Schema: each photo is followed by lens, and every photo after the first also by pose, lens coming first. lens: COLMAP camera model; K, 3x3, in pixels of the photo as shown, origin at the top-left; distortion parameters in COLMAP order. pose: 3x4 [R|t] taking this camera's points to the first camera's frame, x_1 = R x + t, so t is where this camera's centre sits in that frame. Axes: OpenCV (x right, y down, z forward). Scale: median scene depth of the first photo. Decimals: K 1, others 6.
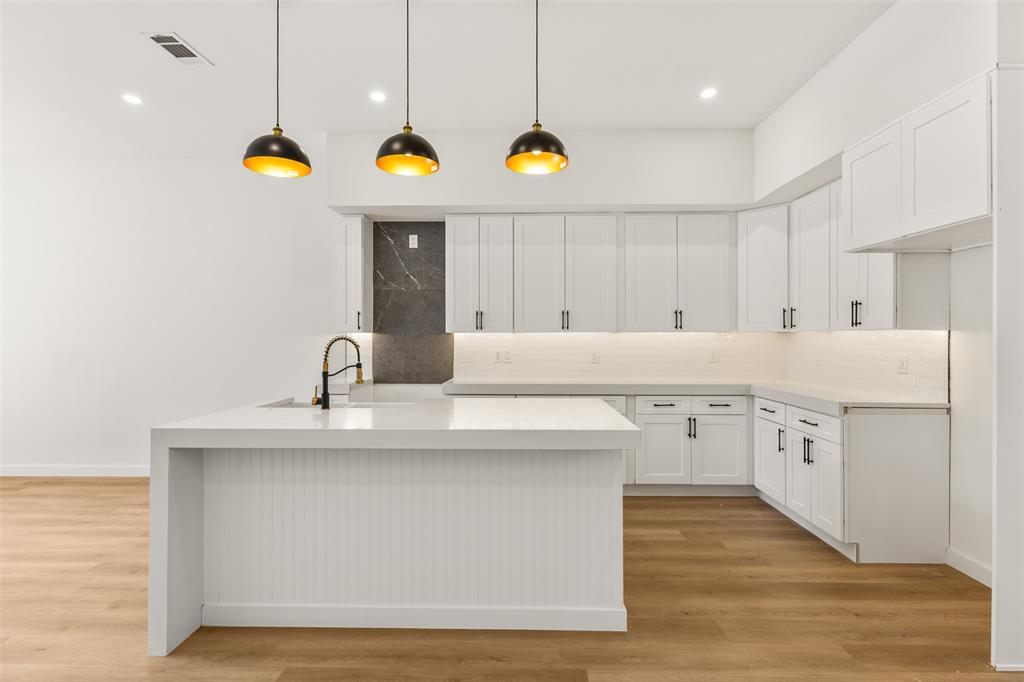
lens RADIAL K [[488.7, 0, 499.4], [0, 488.7, 334.7], [0, 0, 1]] dist [0.003413, -0.002406]
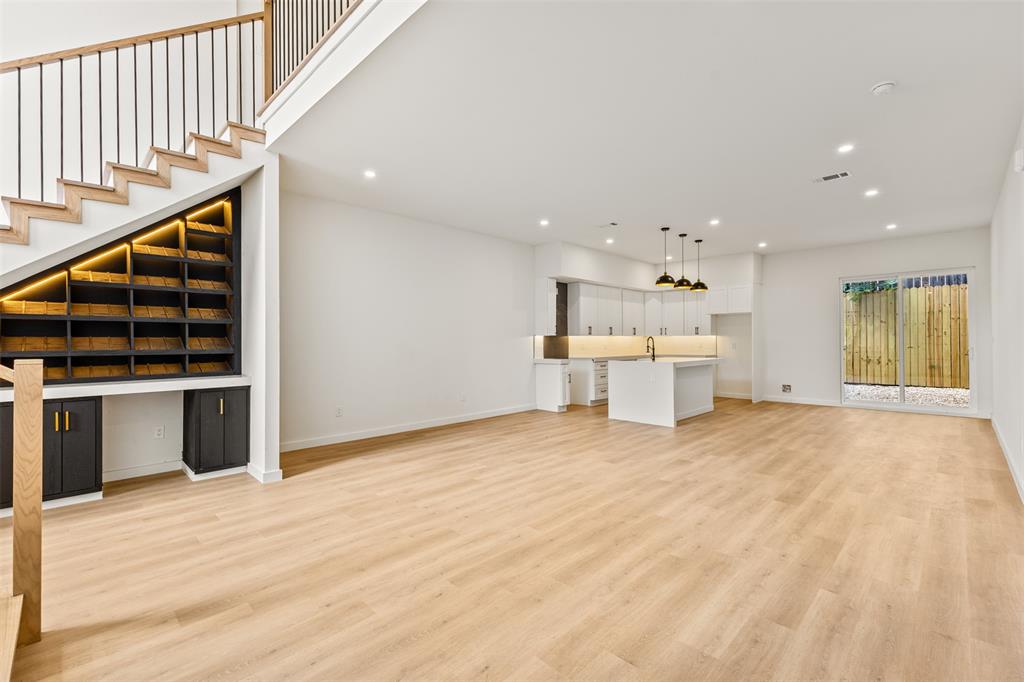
lens RADIAL K [[443.5, 0, 532.0], [0, 443.5, 336.6], [0, 0, 1]] dist [0.006935, -0.000126]
pose [[0.676561, 0.005283, 0.736368, -1.962323], [0.003815, 0.999936, -0.010679, 0.021774], [-0.736377, 0.010034, 0.676497, -0.210865]]
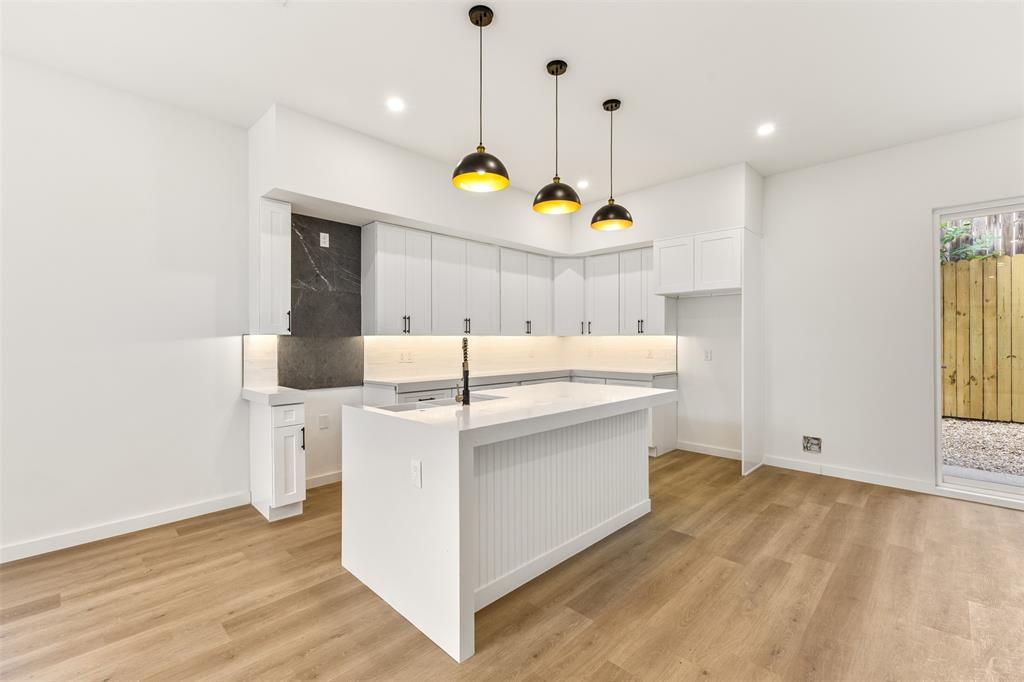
lens RADIAL K [[443.5, 0, 511.5], [0, 443.5, 336.5], [0, 0, 1]] dist [0.006935, -0.000126]
pose [[0.684739, 0.003497, 0.728780, -0.698040], [-0.000935, 0.999992, -0.003921, 0.001893], [-0.728787, 0.002003, 0.684737, 0.167432]]
